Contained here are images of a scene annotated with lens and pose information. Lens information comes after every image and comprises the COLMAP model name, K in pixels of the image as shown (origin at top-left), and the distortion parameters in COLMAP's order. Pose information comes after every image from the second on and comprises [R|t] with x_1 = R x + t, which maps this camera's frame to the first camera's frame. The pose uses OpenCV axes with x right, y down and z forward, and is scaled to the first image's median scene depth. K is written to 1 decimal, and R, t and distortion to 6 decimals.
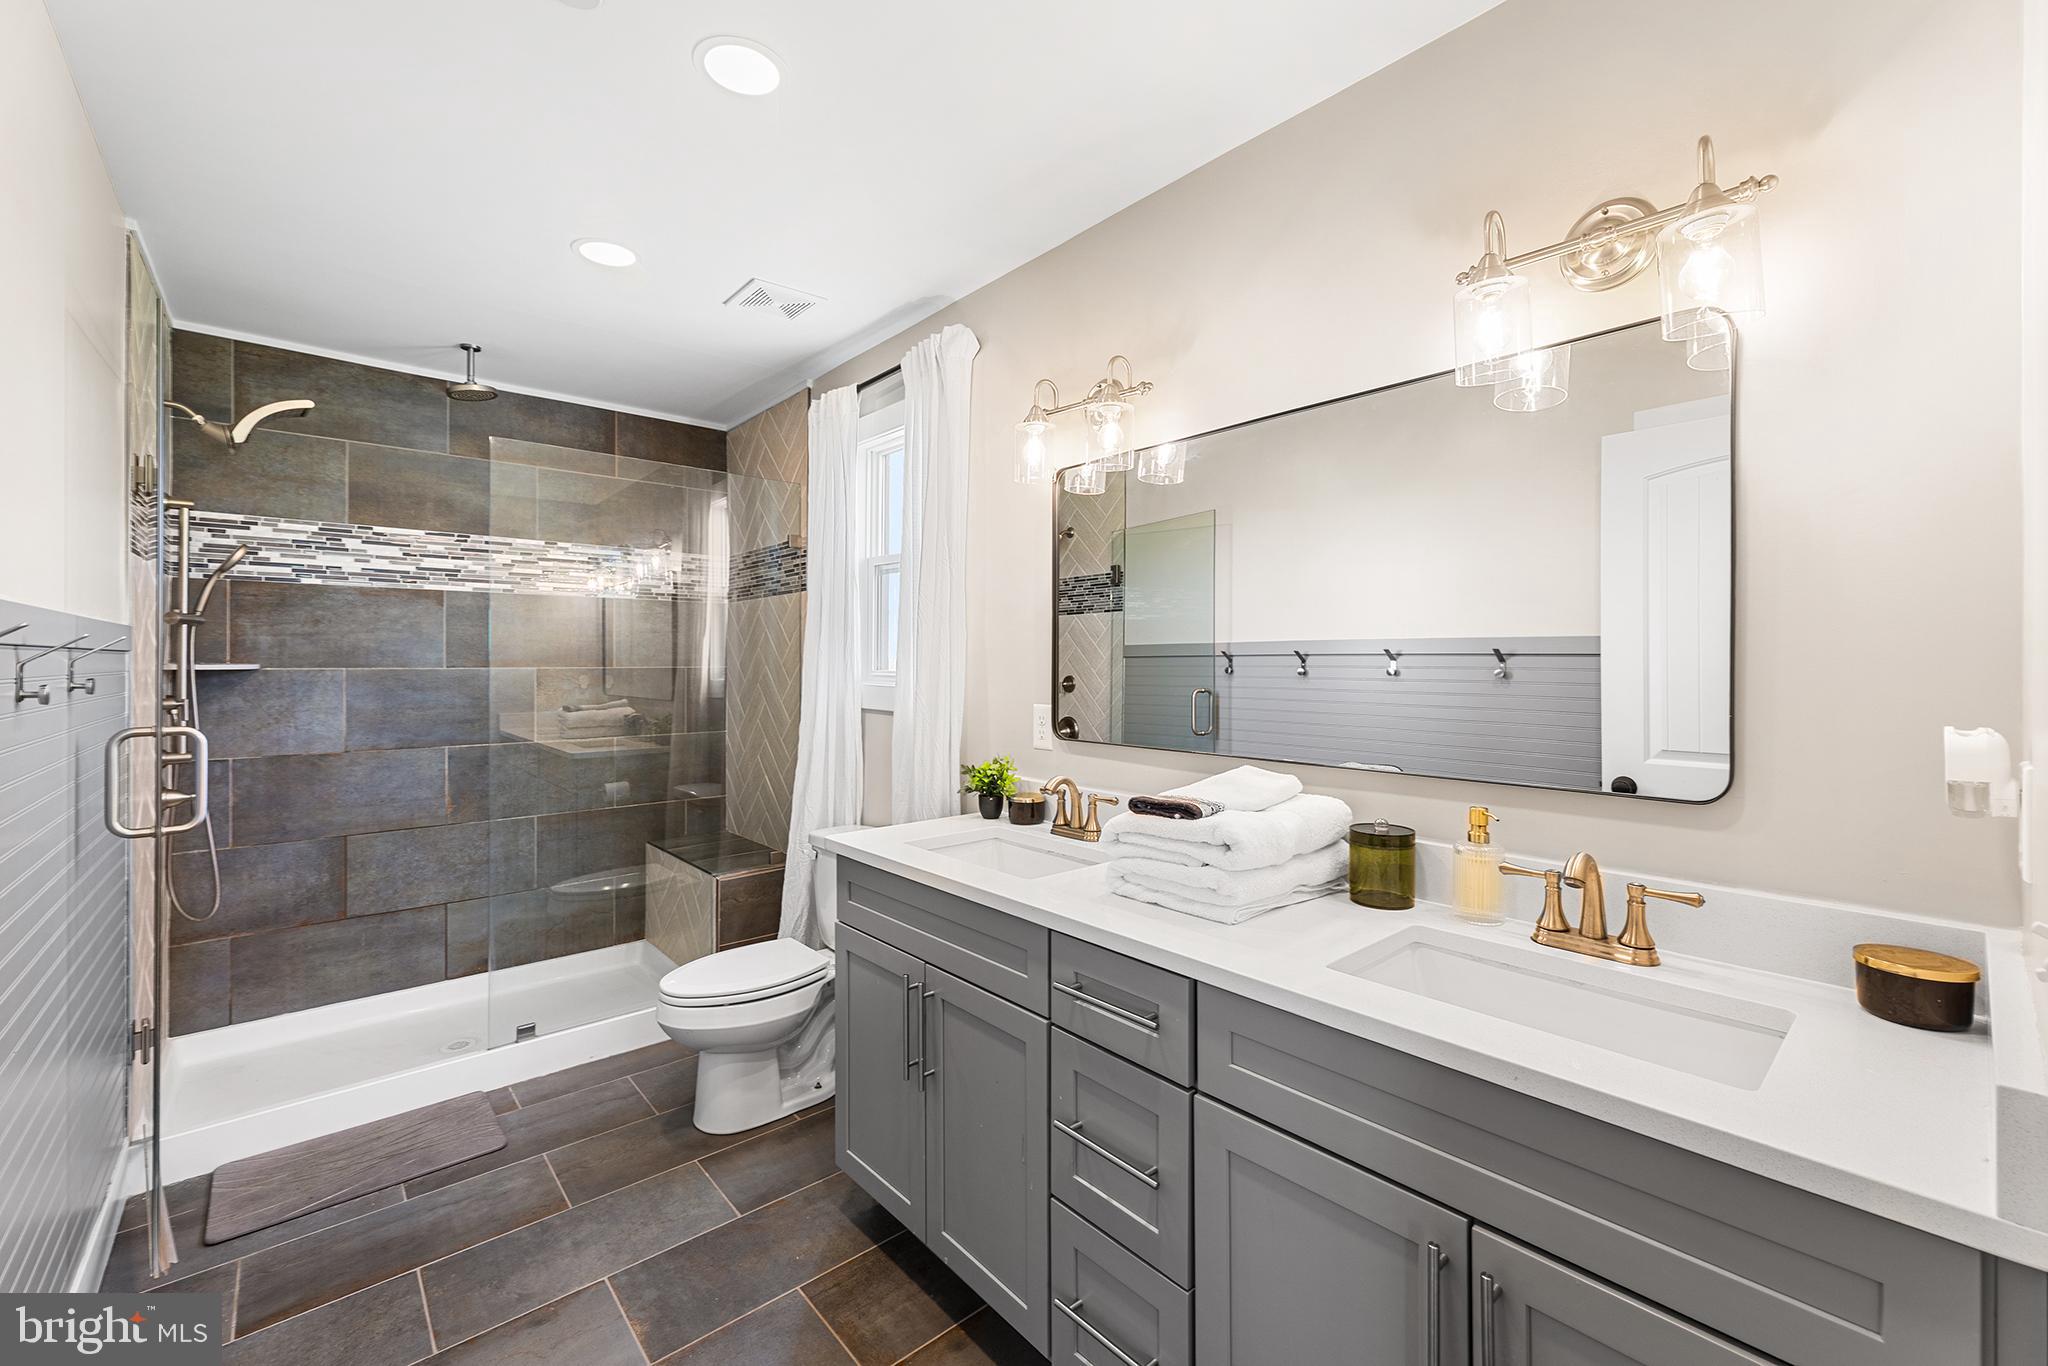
lens RADIAL K [[835.1, 0, 1022.0], [0, 835.1, 664.5], [0, 0, 1]] dist [0.000335, 0.000362]
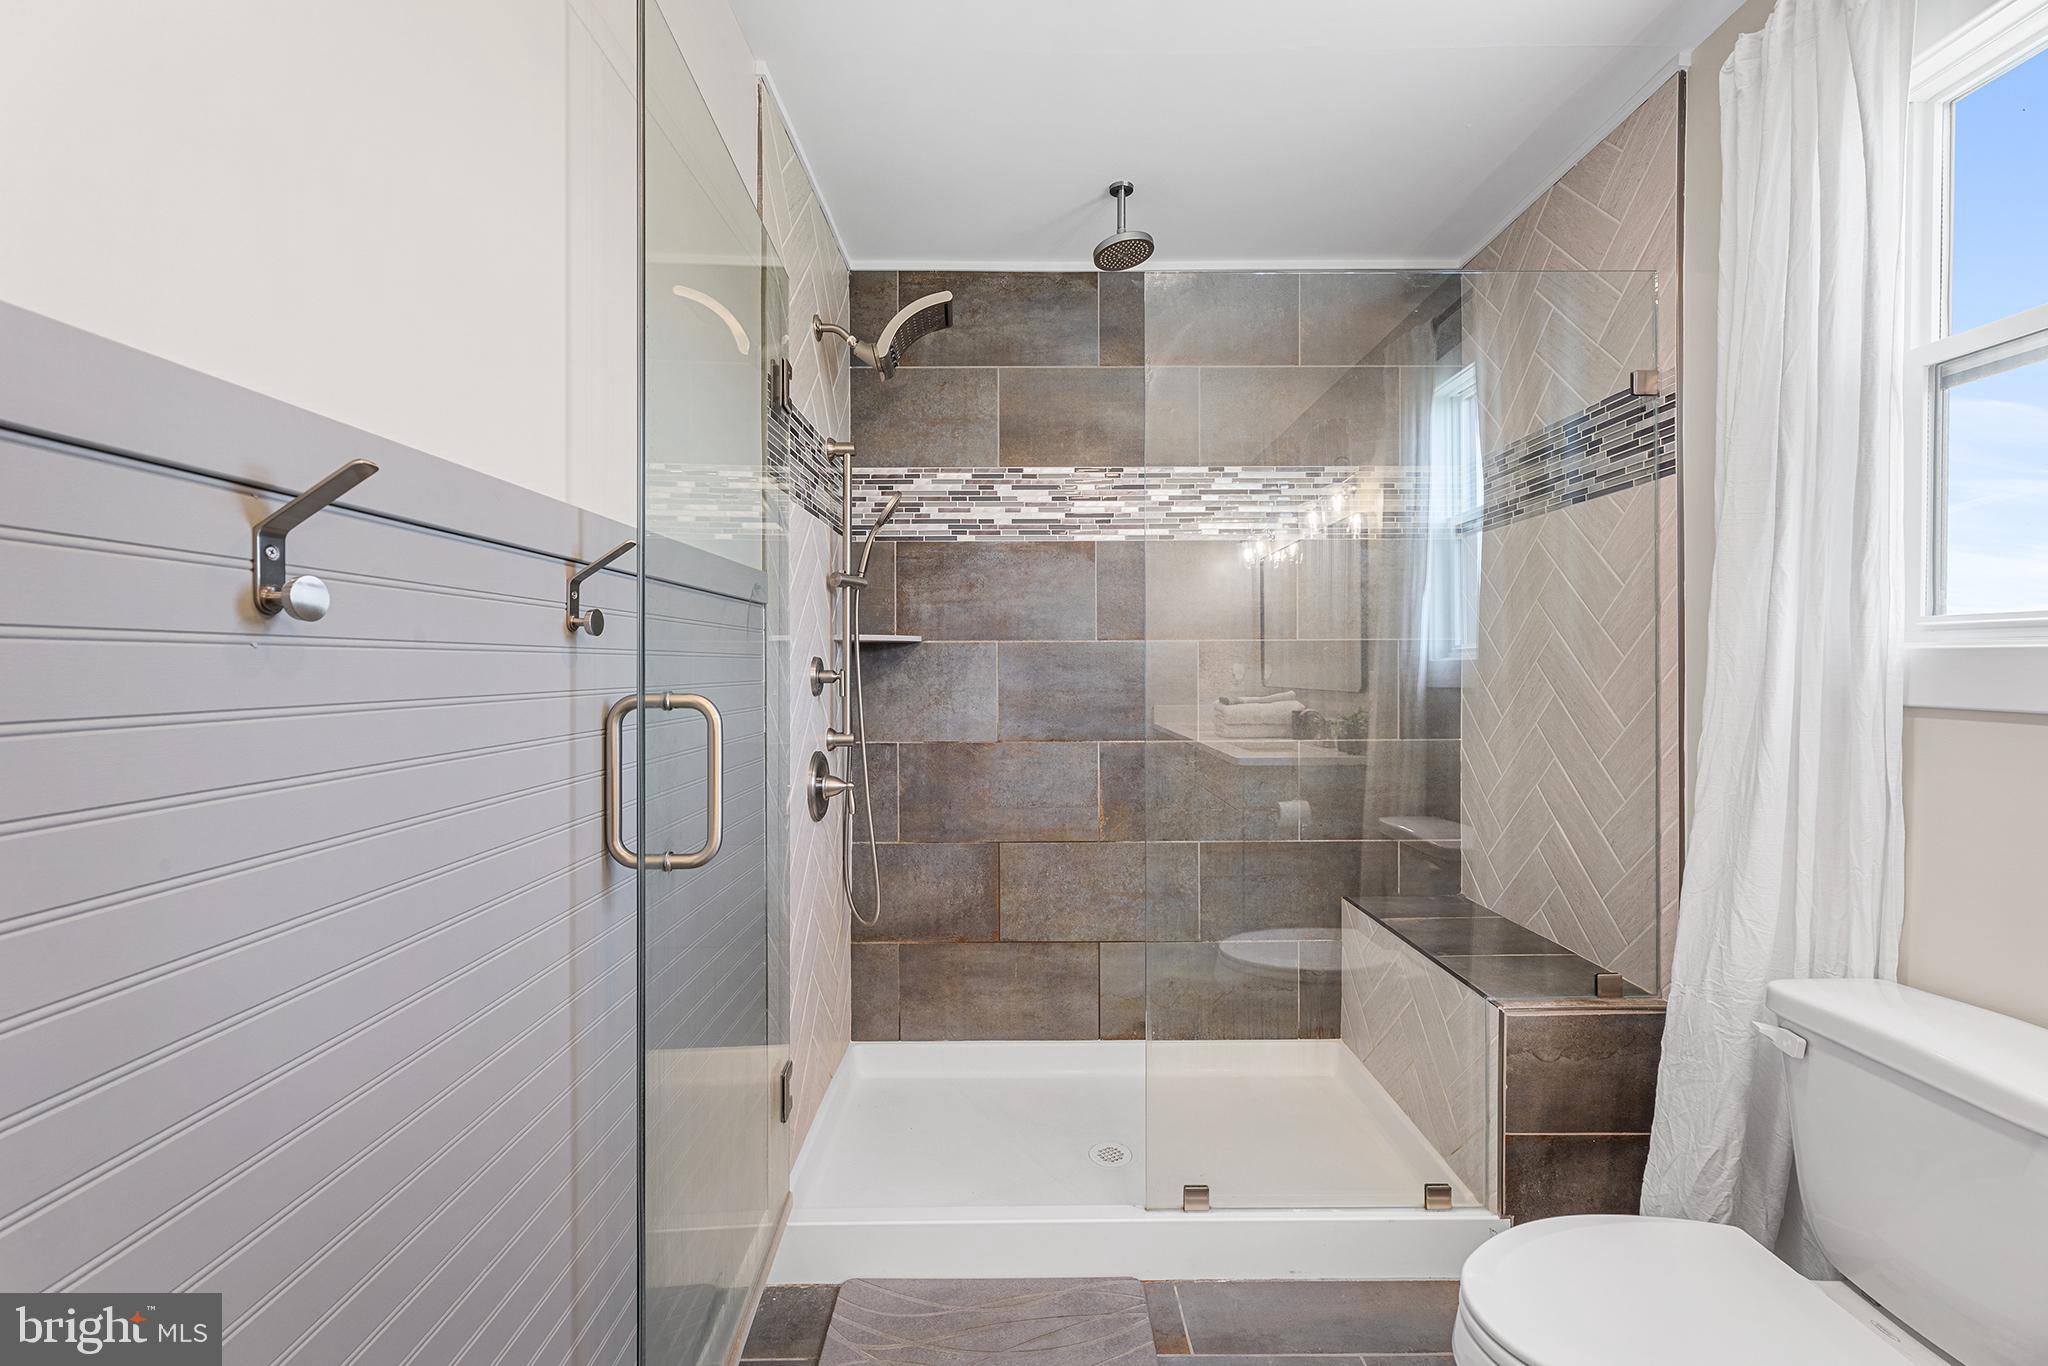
lens RADIAL K [[835.1, 0, 1022.0], [0, 835.1, 664.5], [0, 0, 1]] dist [0.000335, 0.000362]
pose [[0.756800, -0.005178, -0.653625, -0.241848], [0.002728, 0.999985, -0.004763, 0.031078], [0.653640, 0.001822, 0.756803, 0.377106]]
